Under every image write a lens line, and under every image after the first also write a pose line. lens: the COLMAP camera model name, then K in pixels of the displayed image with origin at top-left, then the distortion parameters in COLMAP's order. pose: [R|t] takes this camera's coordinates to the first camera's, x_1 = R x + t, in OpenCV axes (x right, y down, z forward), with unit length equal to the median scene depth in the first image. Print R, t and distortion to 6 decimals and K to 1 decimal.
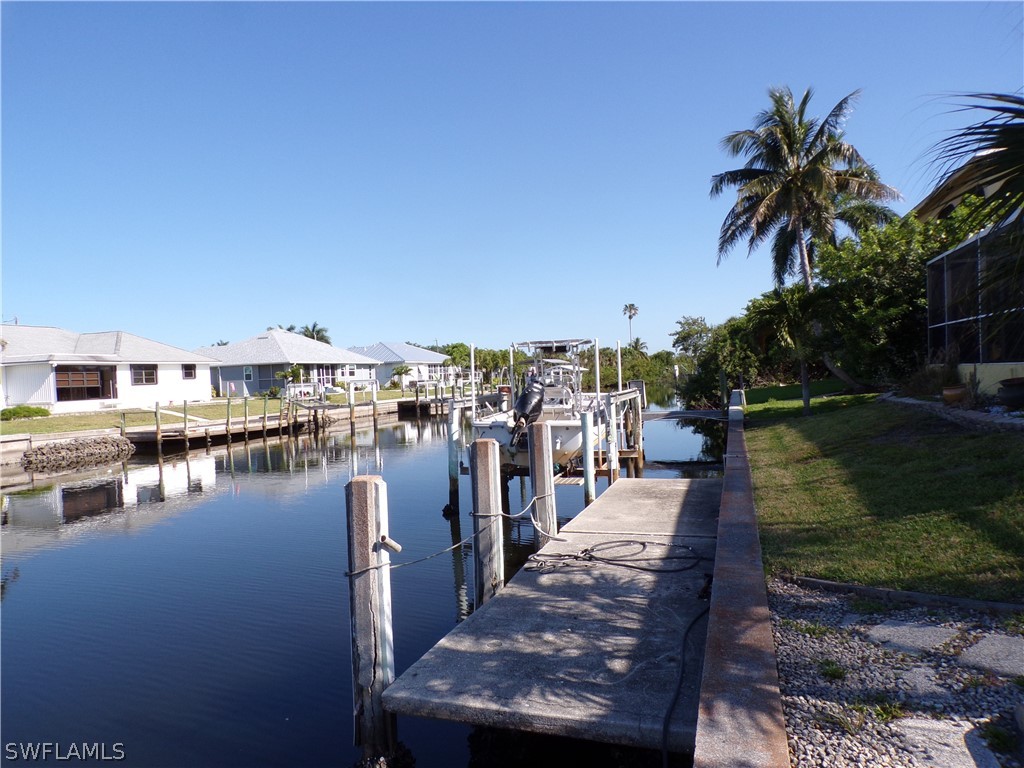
lens RADIAL K [[691.6, 0, 512.0], [0, 691.6, 384.0], [0, 0, 1]] dist [-0.028803, 0.037328]
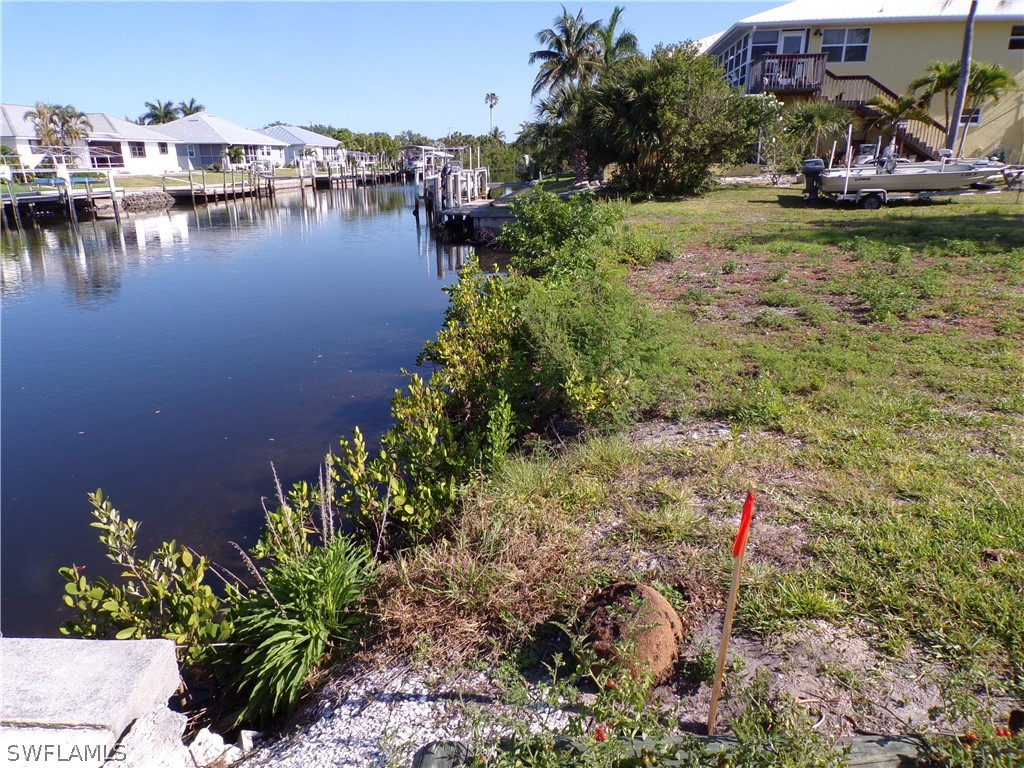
lens RADIAL K [[711.4, 0, 512.0], [0, 711.4, 384.0], [0, 0, 1]] dist [0.008924, 0.005025]
pose [[0.980261, -0.026376, 0.195939, -0.087849], [-0.031179, 0.958036, 0.284948, 0.004936], [-0.195233, -0.285433, 0.938303, -0.580688]]
